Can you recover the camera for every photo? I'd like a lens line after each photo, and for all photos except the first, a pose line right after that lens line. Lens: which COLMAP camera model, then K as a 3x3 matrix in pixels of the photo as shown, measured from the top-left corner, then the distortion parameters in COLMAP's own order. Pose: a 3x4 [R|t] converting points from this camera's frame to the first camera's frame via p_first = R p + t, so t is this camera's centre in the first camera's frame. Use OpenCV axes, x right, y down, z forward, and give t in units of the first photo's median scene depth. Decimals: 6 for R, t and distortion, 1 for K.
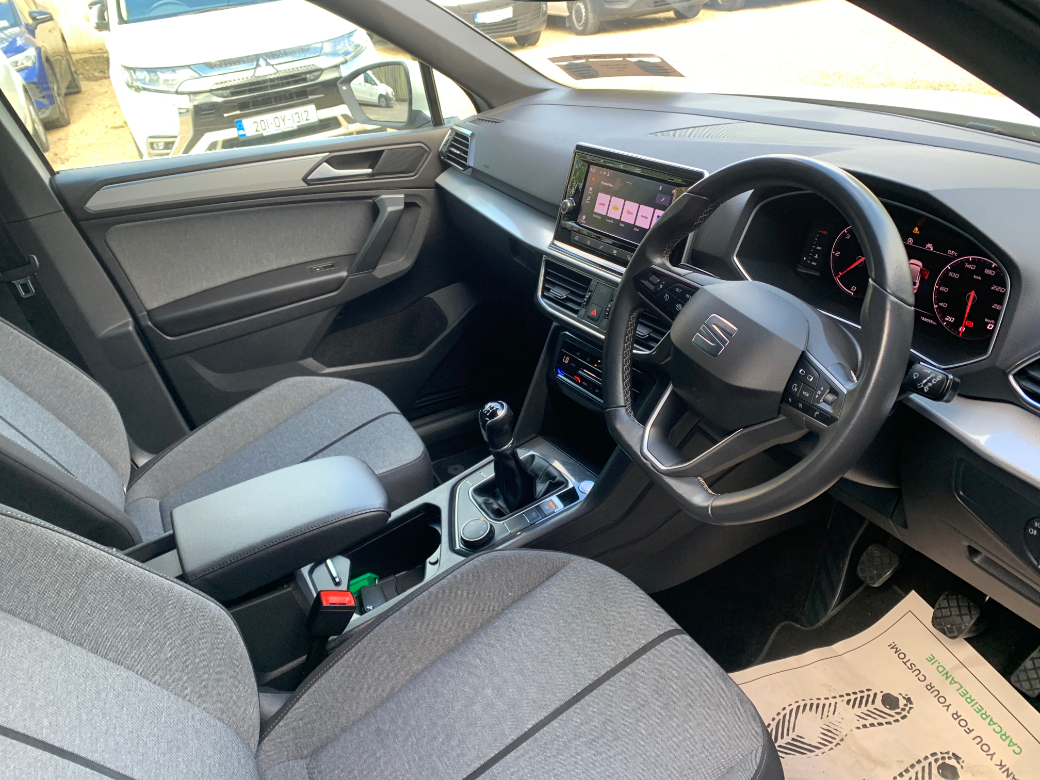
lens RADIAL K [[806.6, 0, 520.0], [0, 806.6, 390.0], [0, 0, 1]] dist [0.023769, -0.005579]
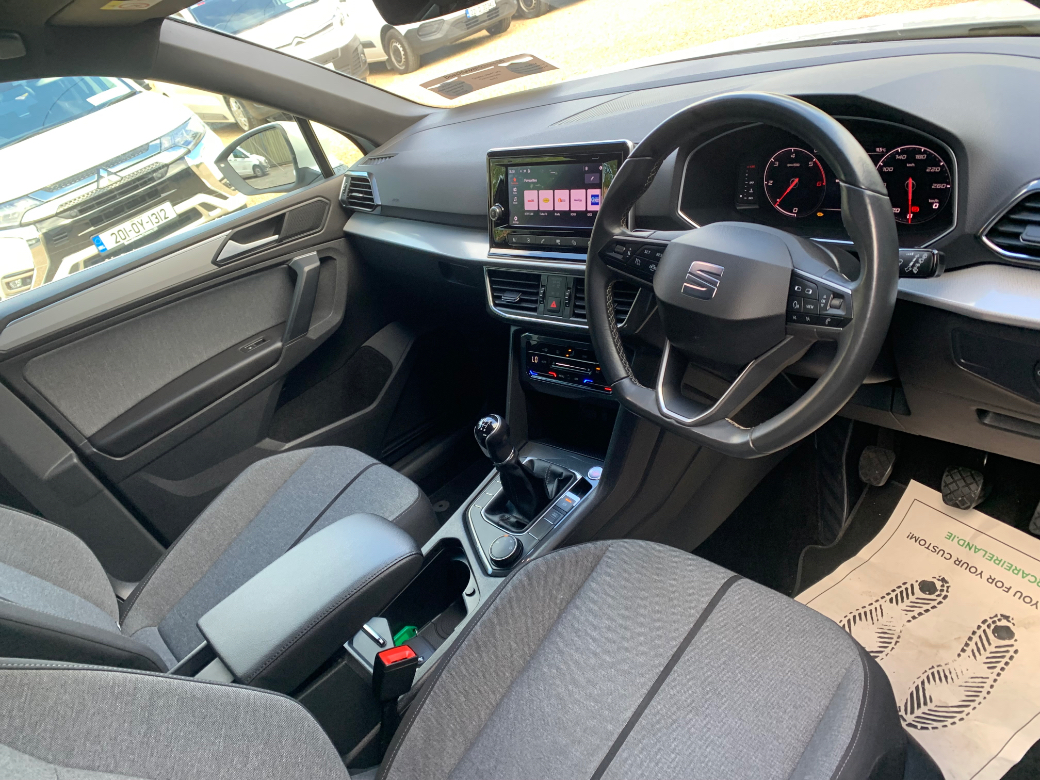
lens RADIAL K [[806.9, 0, 502.7], [0, 806.9, 387.8], [0, 0, 1]] dist [0.022462, -0.003434]
pose [[0.953065, -0.280385, 0.114240, -0.108265], [0.285300, 0.958003, -0.028883, 0.014016], [-0.101344, 0.060120, 0.993033, 0.008919]]
